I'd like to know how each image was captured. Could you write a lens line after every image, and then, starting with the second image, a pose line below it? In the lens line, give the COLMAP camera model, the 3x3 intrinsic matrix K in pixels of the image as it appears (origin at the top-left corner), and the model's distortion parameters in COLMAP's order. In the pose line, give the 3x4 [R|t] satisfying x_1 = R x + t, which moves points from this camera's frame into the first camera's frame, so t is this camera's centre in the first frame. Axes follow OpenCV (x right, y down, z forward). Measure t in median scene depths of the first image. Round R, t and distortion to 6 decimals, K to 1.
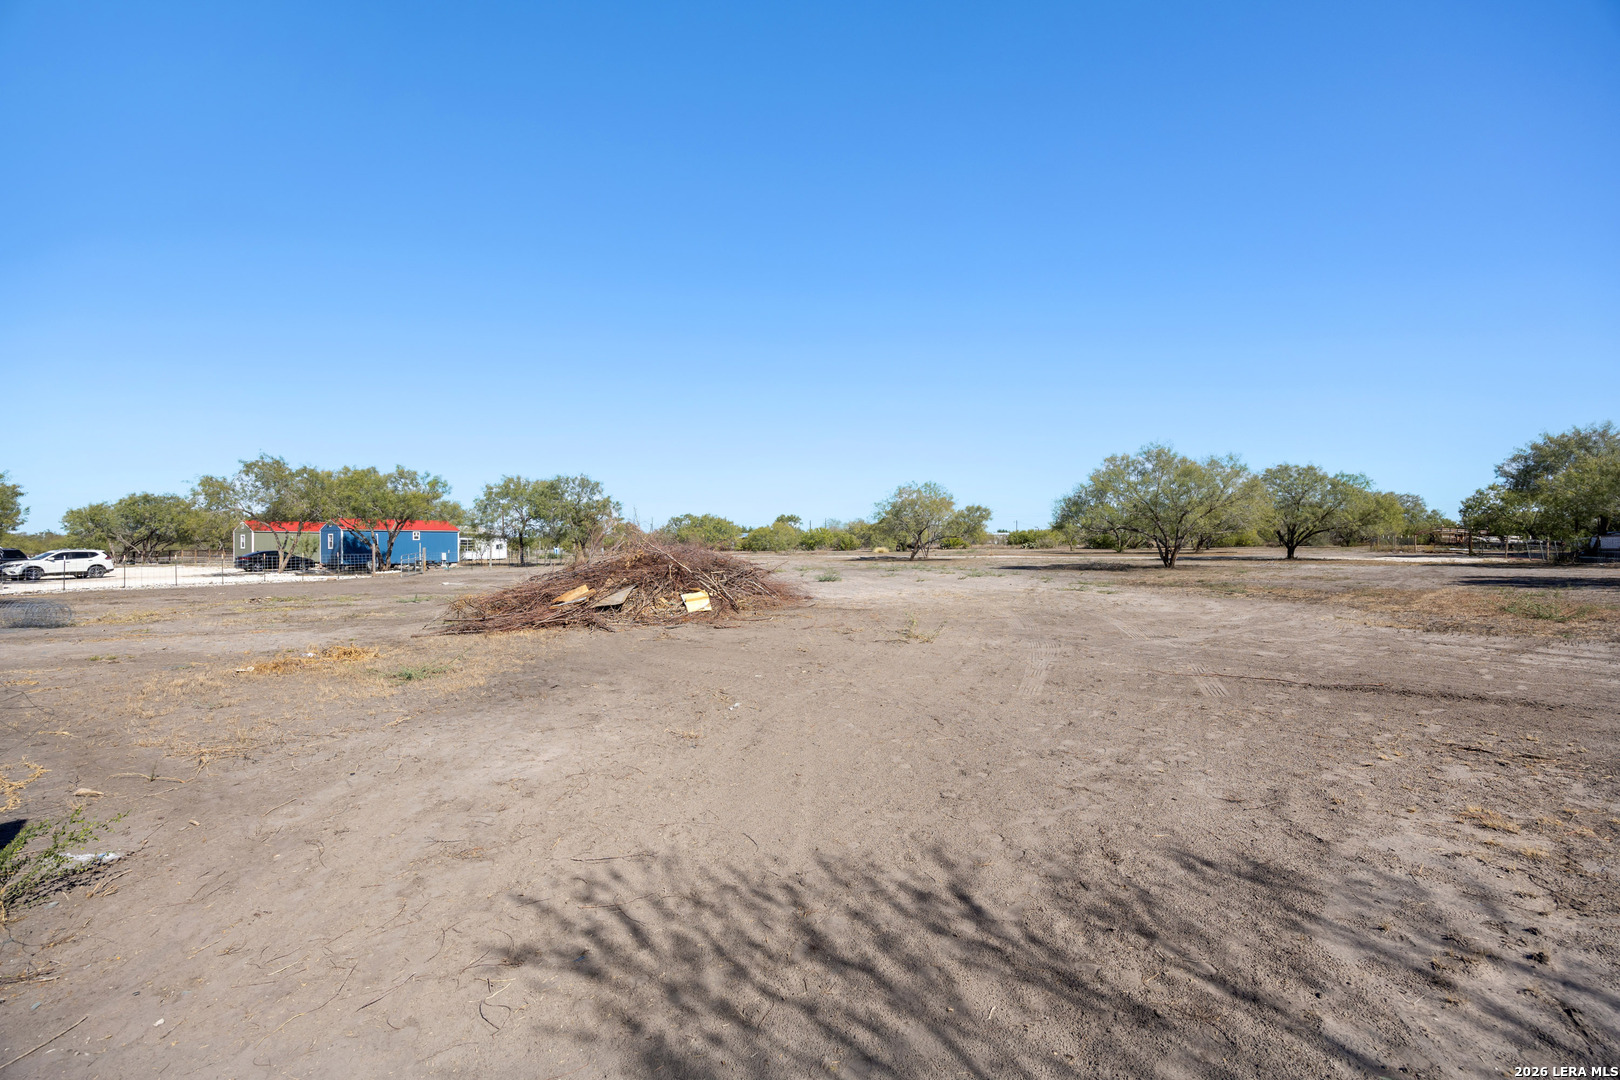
lens RADIAL K [[746.8, 0, 810.3], [0, 746.8, 540.9], [0, 0, 1]] dist [0.004344, 0.000919]
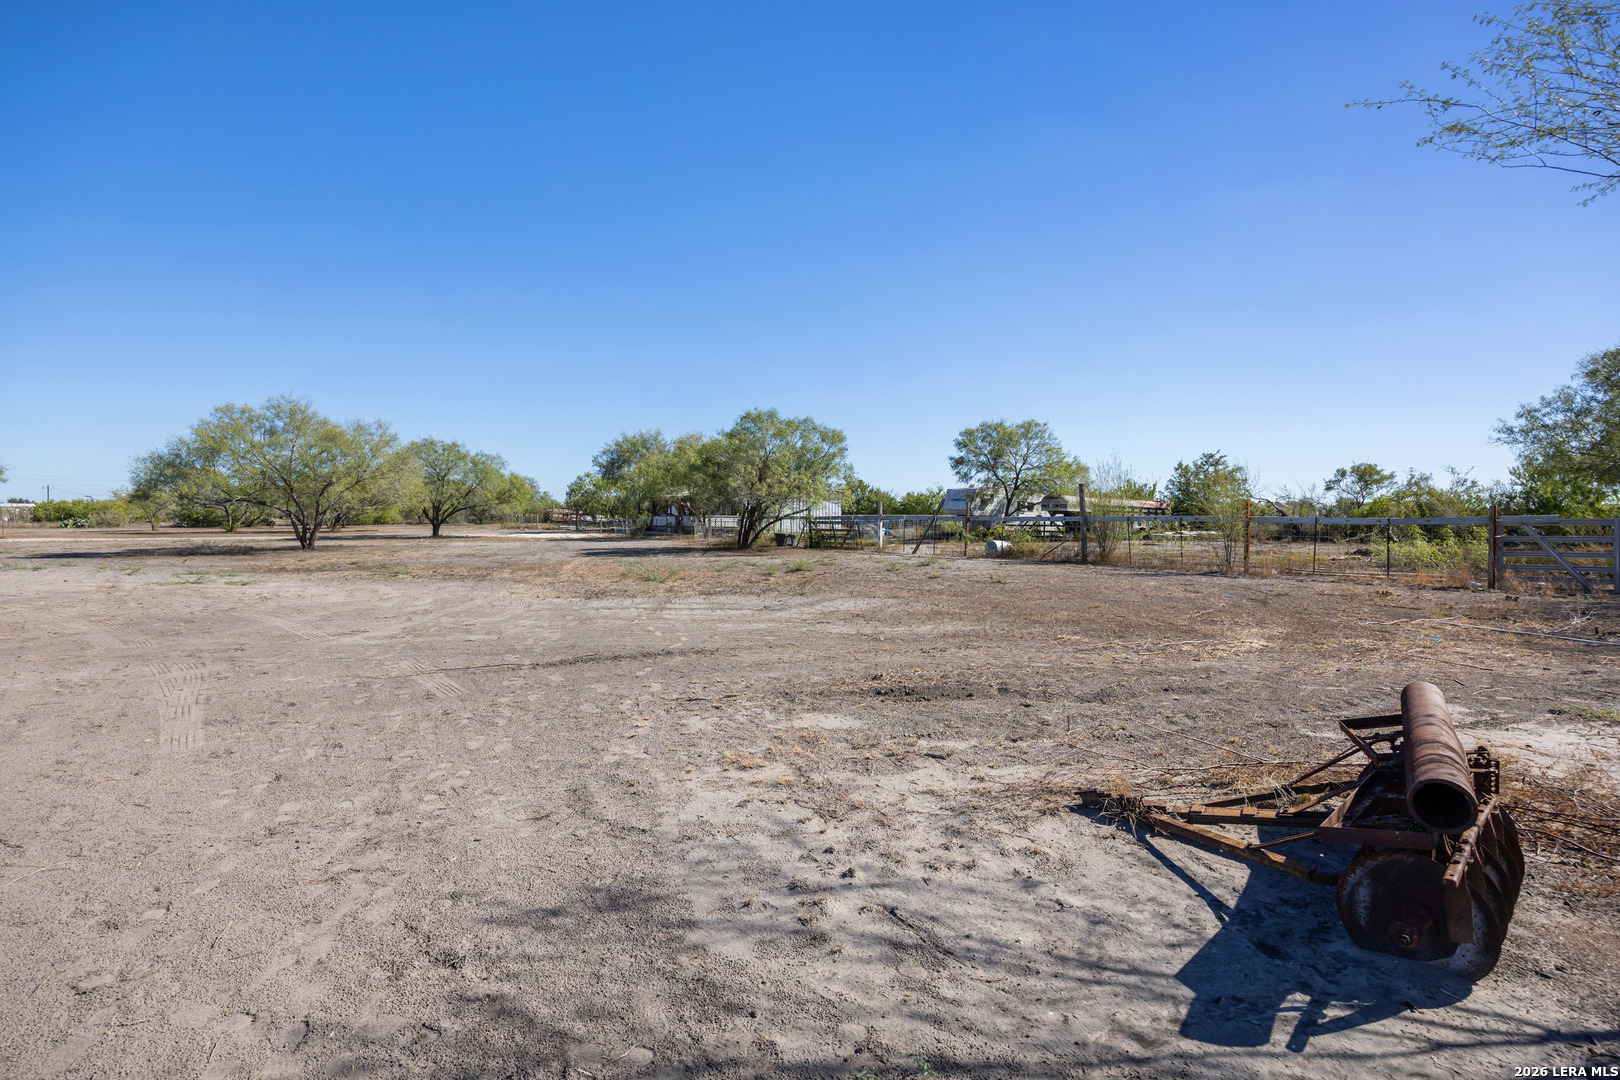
lens RADIAL K [[769.6, 0, 811.0], [0, 769.6, 547.9], [0, 0, 1]] dist [-0.008853, 0.000562]
pose [[0.464871, -0.025934, 0.884998, -0.020680], [-0.004719, 0.999484, 0.031768, 0.005688], [-0.885366, -0.018944, 0.464509, 0.131826]]
